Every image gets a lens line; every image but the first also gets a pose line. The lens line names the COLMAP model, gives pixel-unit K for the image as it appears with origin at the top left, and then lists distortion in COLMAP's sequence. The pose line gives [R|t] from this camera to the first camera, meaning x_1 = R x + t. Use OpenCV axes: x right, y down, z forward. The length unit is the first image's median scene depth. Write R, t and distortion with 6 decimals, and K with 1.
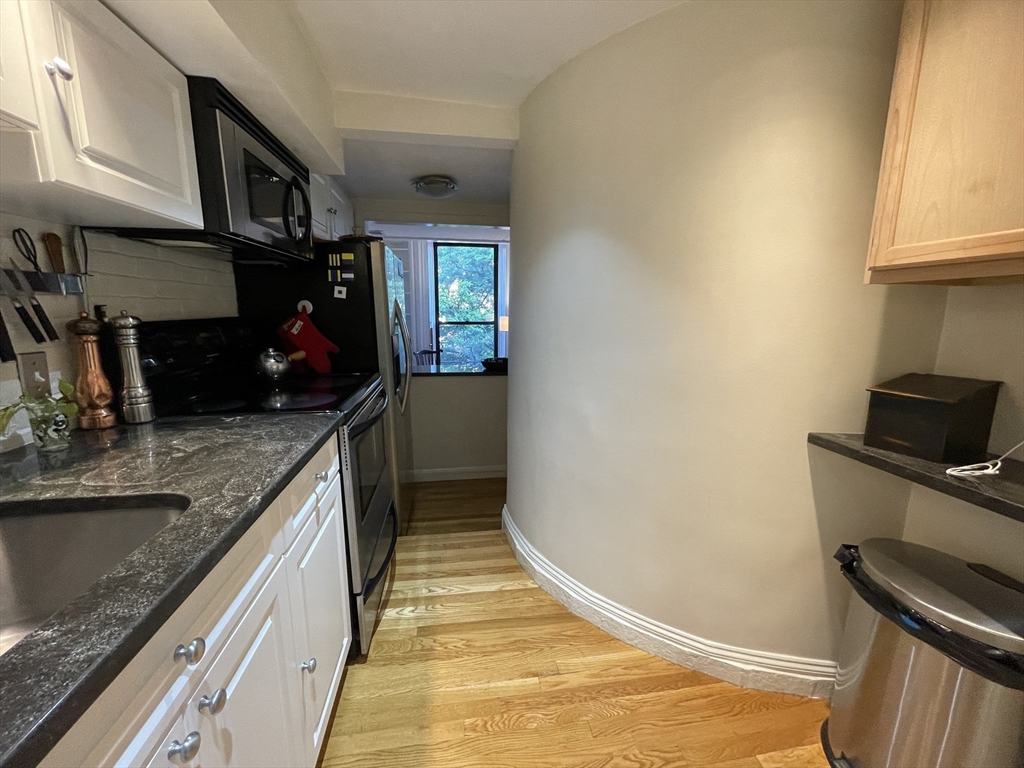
lens RADIAL K [[415.0, 0, 512.3], [0, 415.0, 383.1], [0, 0, 1]] dist [-0.002106, -0.000700]
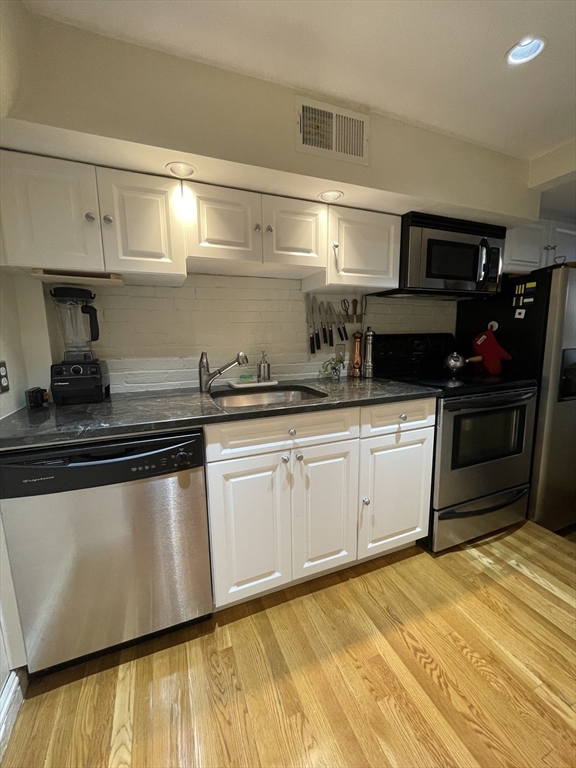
lens RADIAL K [[311.3, 0, 288.0], [0, 311.3, 384.0], [0, 0, 1]] dist [-0.002106, -0.000700]
pose [[0.234156, 0.143404, -0.961564, 0.582628], [-0.160786, 0.981153, 0.107172, 0.014812], [0.958811, 0.129511, 0.252801, 0.129130]]
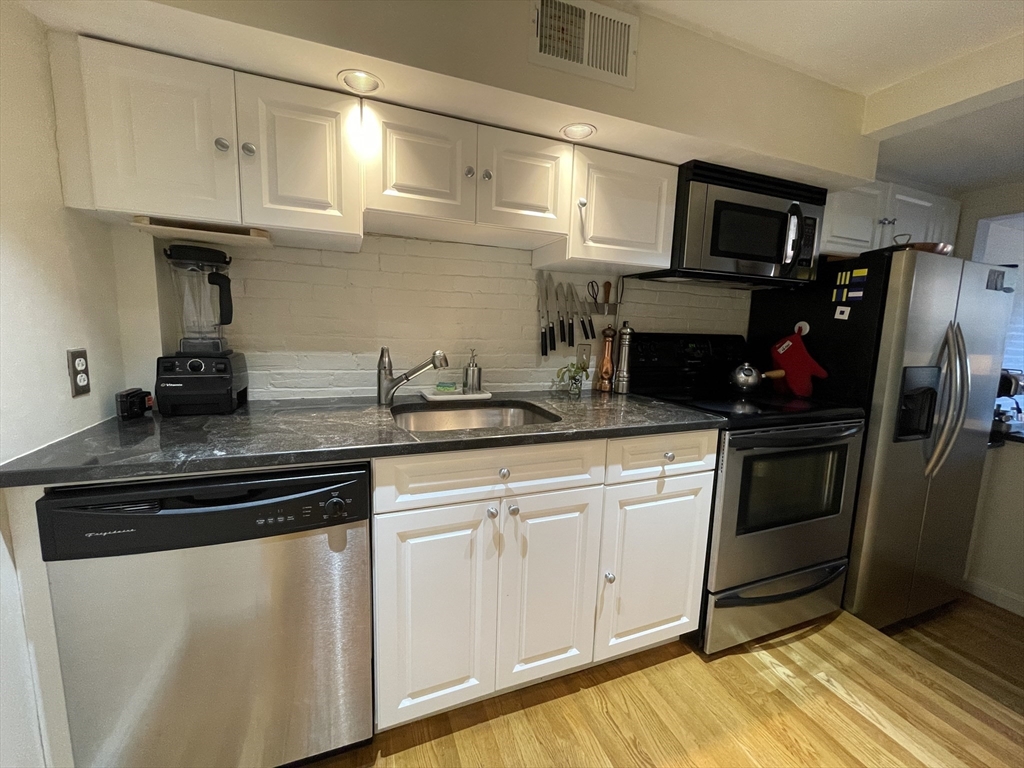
lens RADIAL K [[415.0, 0, 512.3], [0, 415.0, 383.1], [0, 0, 1]] dist [-0.002106, -0.000700]
pose [[0.219497, 0.139088, -0.965648, 0.495505], [-0.206711, 0.973944, 0.093296, -0.005845], [0.953463, 0.179132, 0.242528, 0.176462]]
